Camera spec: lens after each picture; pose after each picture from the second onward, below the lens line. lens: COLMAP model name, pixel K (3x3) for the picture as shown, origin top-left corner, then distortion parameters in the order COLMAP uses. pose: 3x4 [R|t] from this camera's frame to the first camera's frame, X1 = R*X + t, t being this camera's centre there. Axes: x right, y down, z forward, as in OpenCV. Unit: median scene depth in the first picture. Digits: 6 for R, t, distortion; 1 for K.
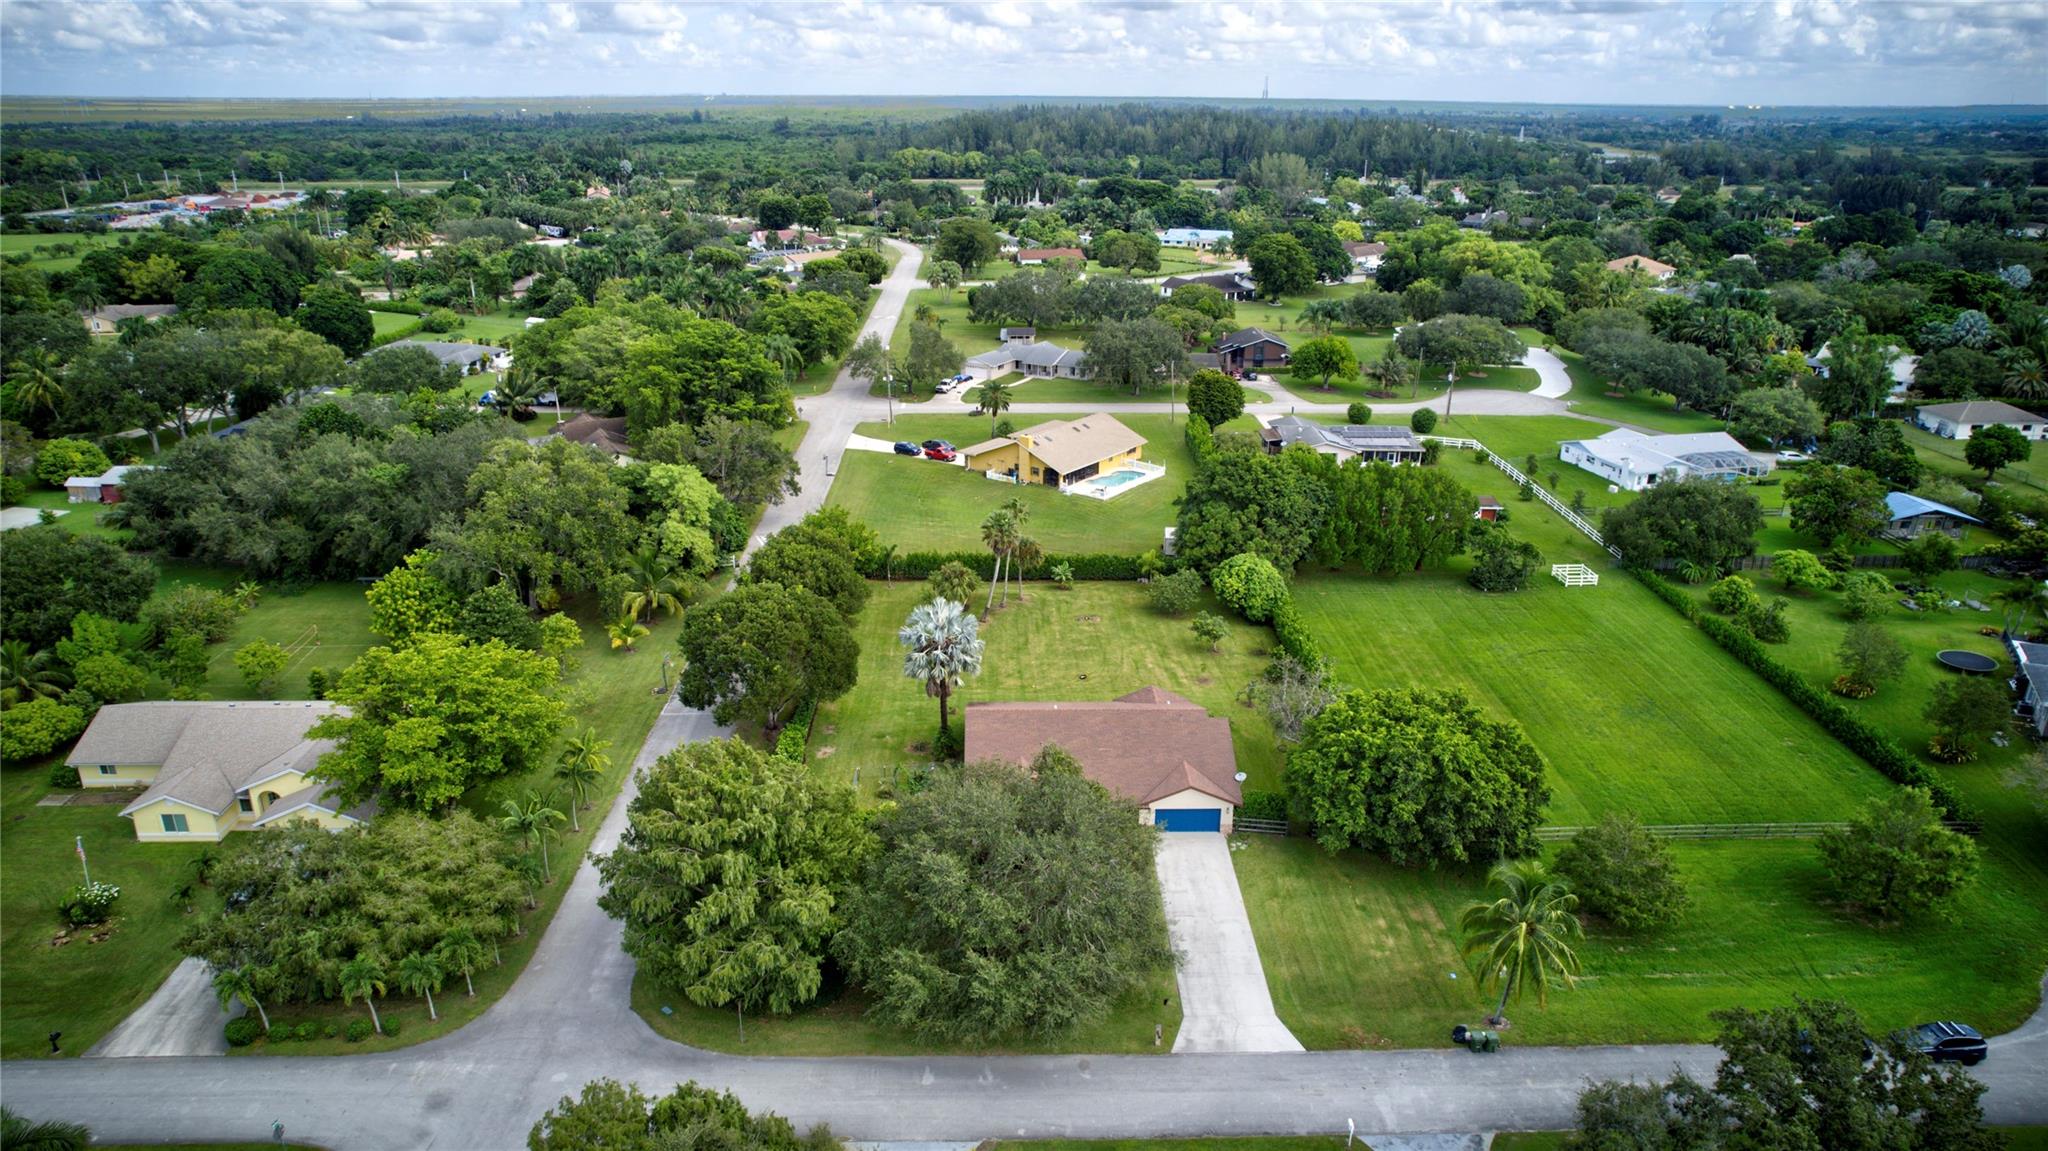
lens RADIAL K [[1309.3, 0, 1026.9], [0, 1309.3, 586.8], [0, 0, 1]] dist [-0.076448, 0.065303]
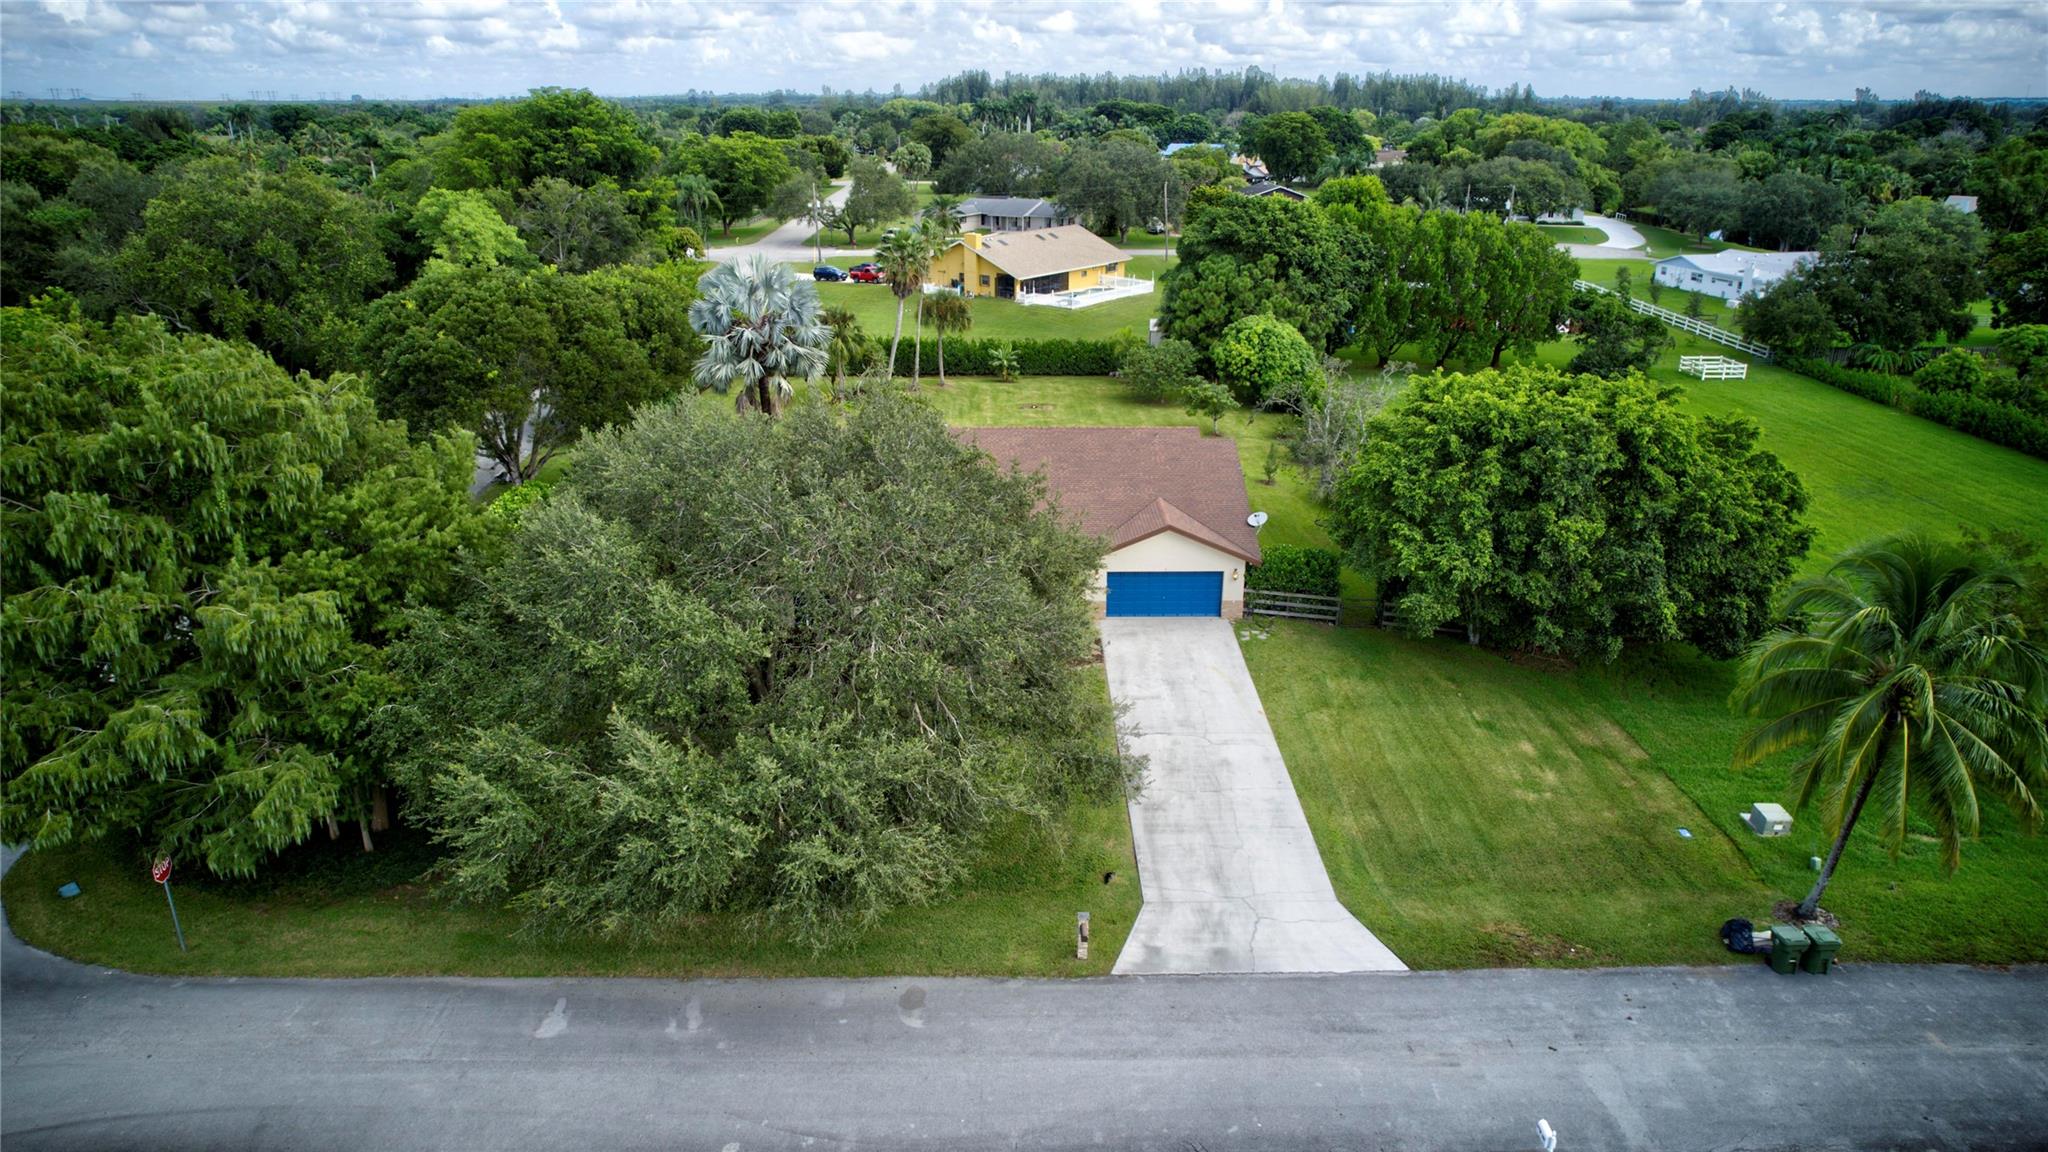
lens RADIAL K [[1309.3, 0, 1025.9], [0, 1309.3, 586.8], [0, 0, 1]] dist [-0.076448, 0.065303]
pose [[0.999969, -0.002829, -0.007349, 0.043142], [0.002813, 0.999994, -0.002201, 0.114067], [0.007355, 0.002180, 0.999971, 0.276635]]
